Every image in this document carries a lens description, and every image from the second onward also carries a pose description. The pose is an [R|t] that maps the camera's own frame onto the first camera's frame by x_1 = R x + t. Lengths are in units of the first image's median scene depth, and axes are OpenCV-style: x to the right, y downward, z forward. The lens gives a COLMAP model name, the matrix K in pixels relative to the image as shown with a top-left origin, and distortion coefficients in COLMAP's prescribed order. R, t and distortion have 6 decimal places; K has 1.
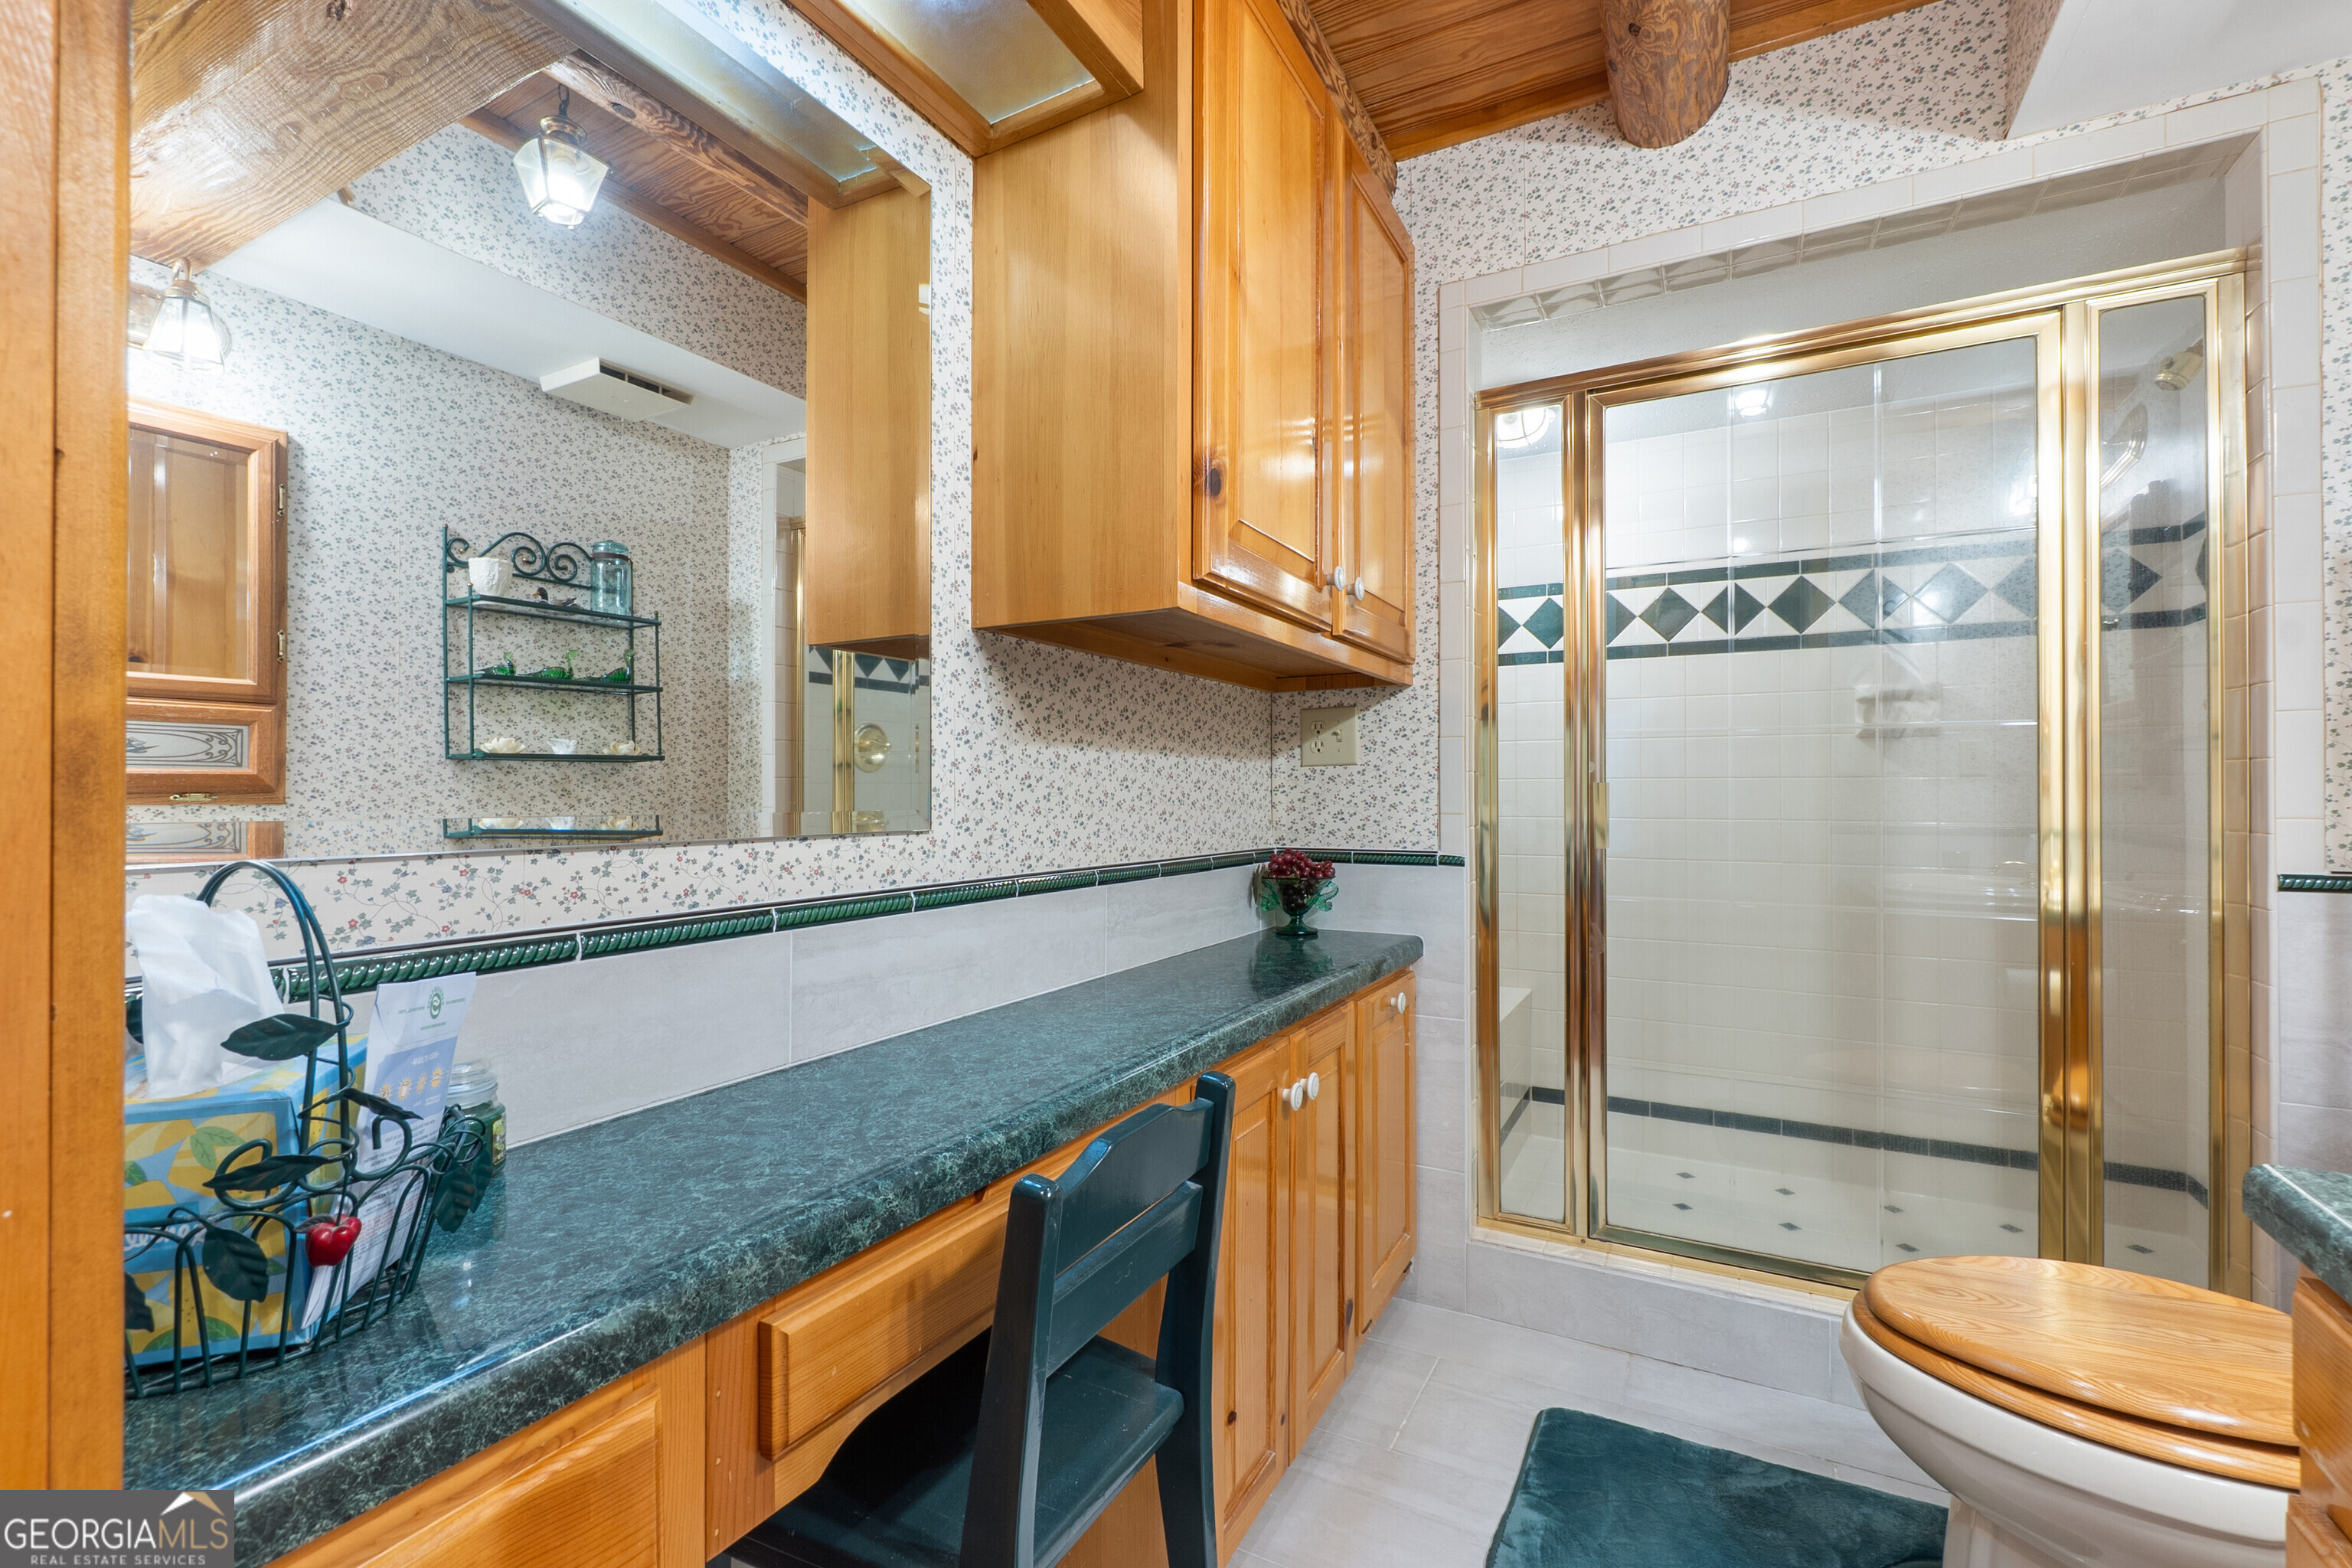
lens RADIAL K [[1009.8, 0, 1176.3], [0, 1009.8, 786.8], [0, 0, 1]] dist [-0.000980, -0.000436]
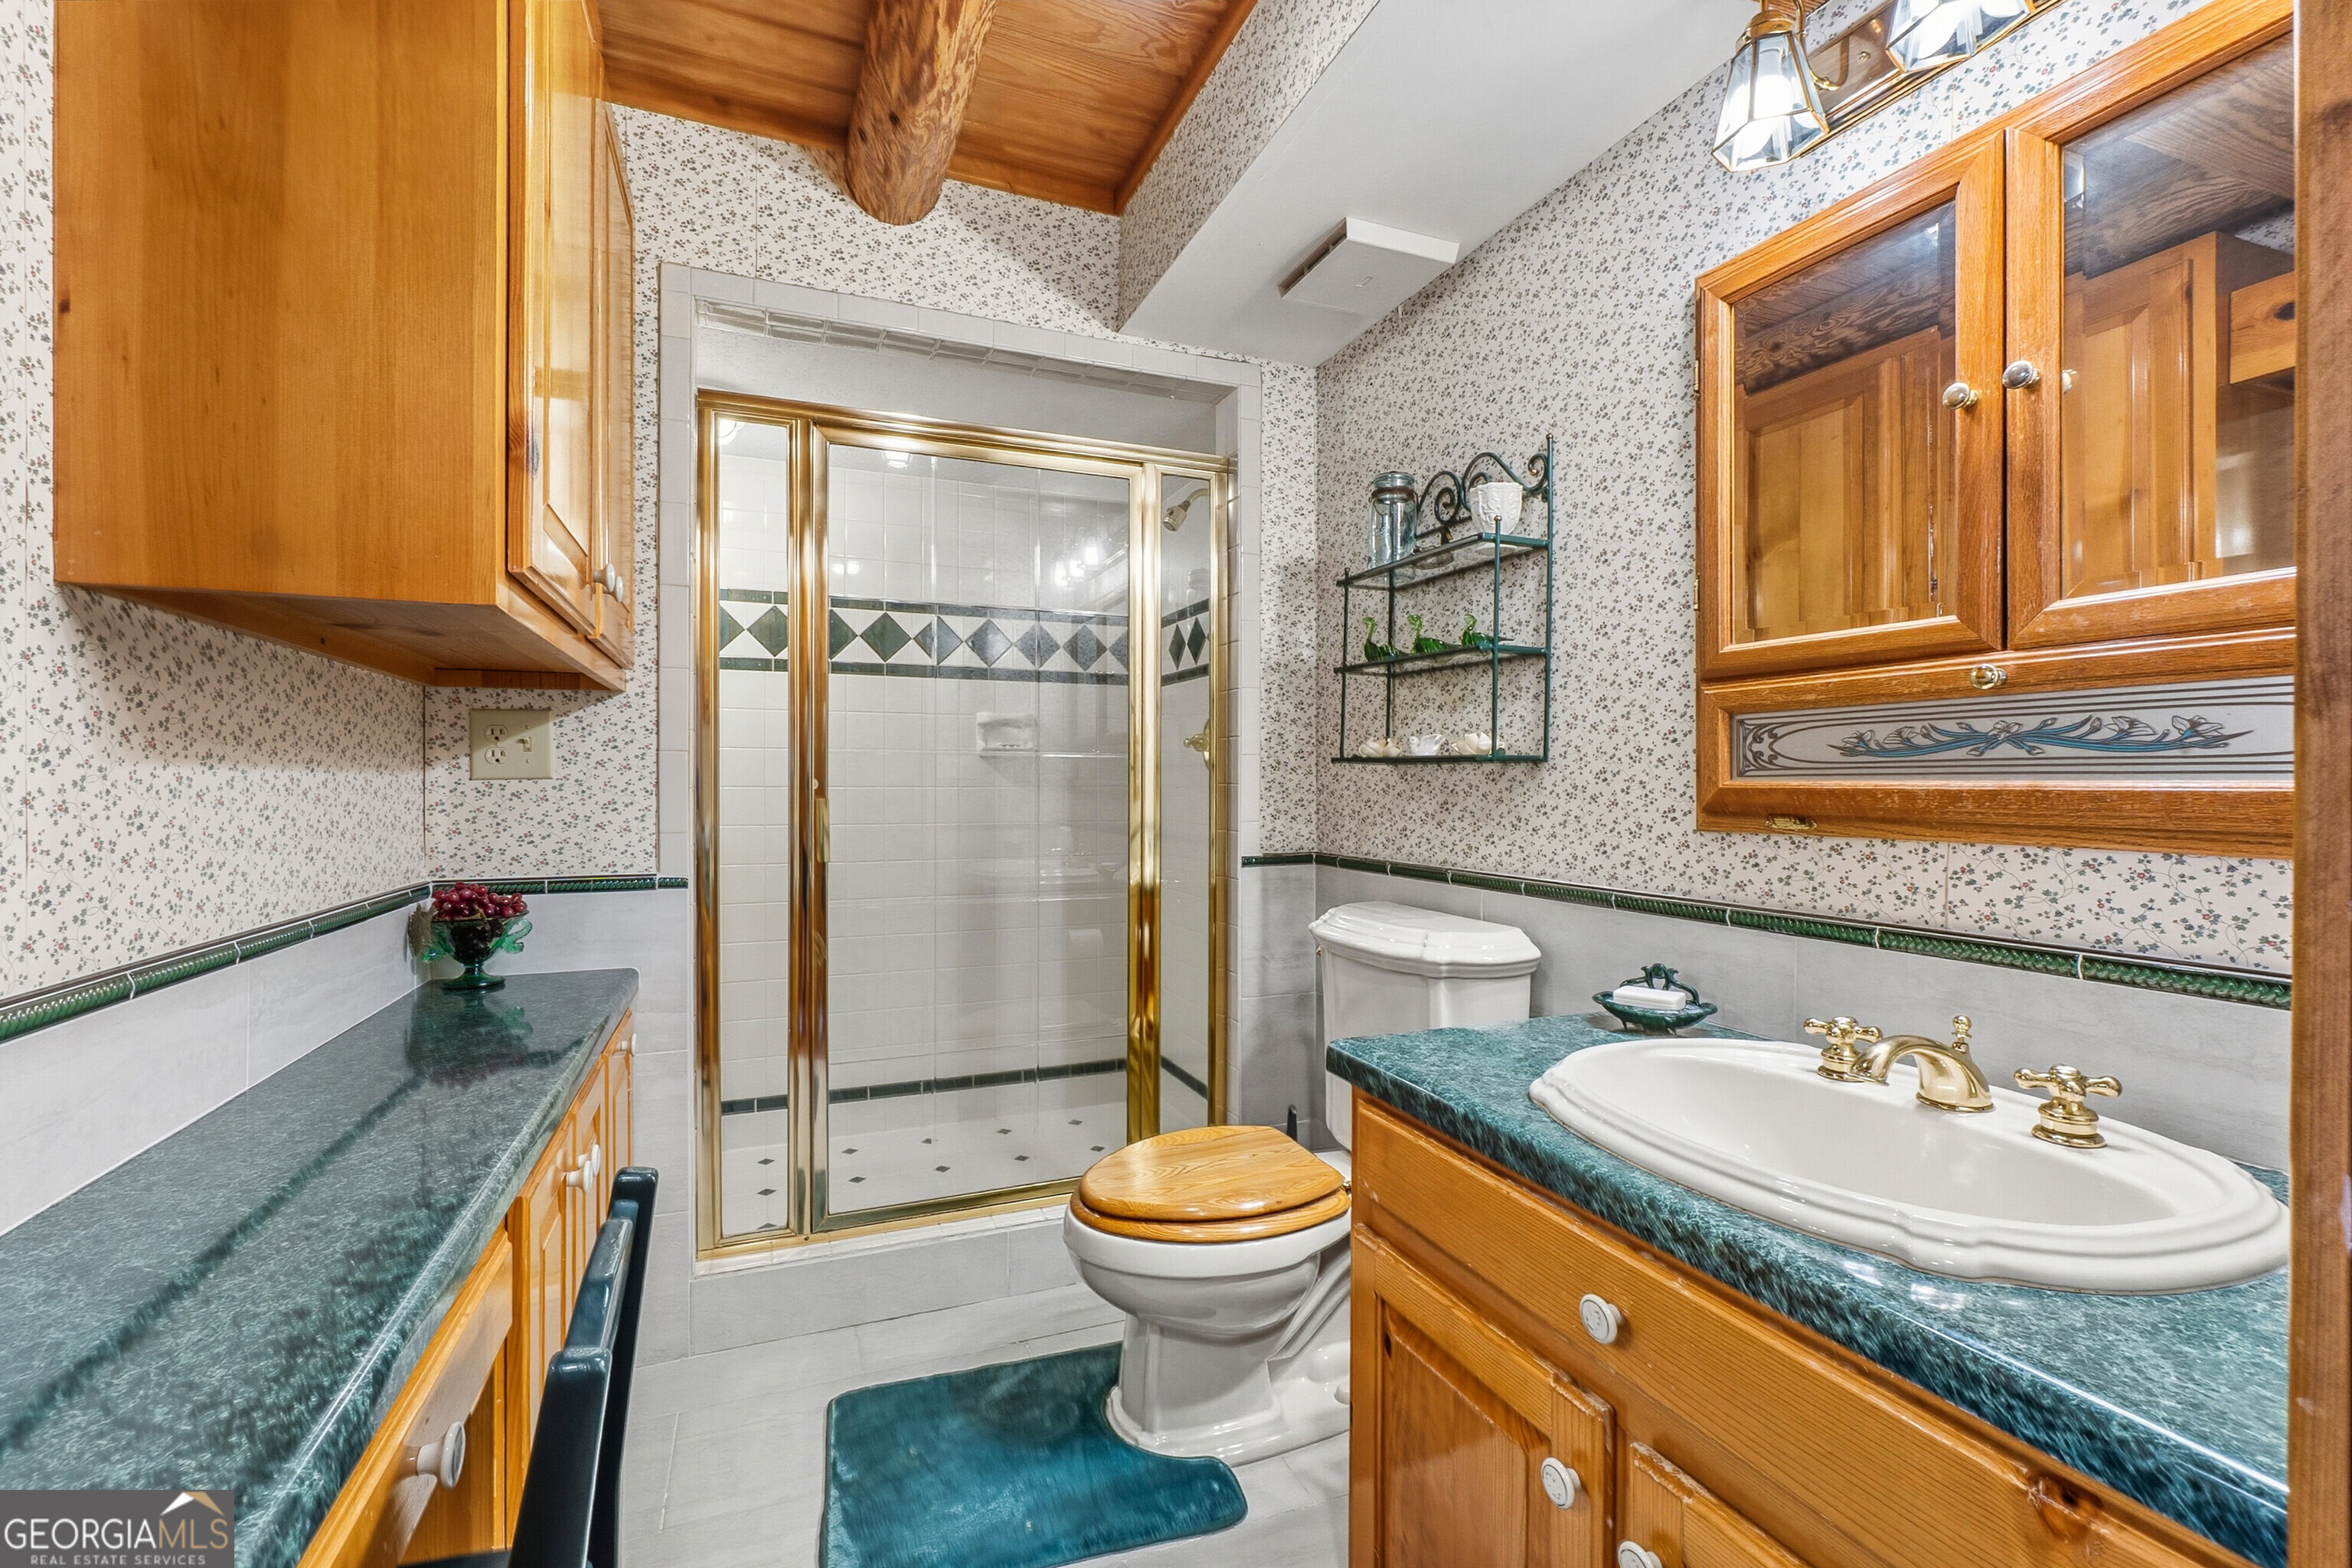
lens RADIAL K [[1023.4, 0, 1162.5], [0, 1023.4, 784.0], [0, 0, 1]] dist [-0.001541, 0.000962]
pose [[0.635191, -0.001298, 0.772354, -0.181118], [-0.004951, 0.999971, 0.005752, -0.027471], [-0.772339, -0.007478, 0.635166, 0.049698]]
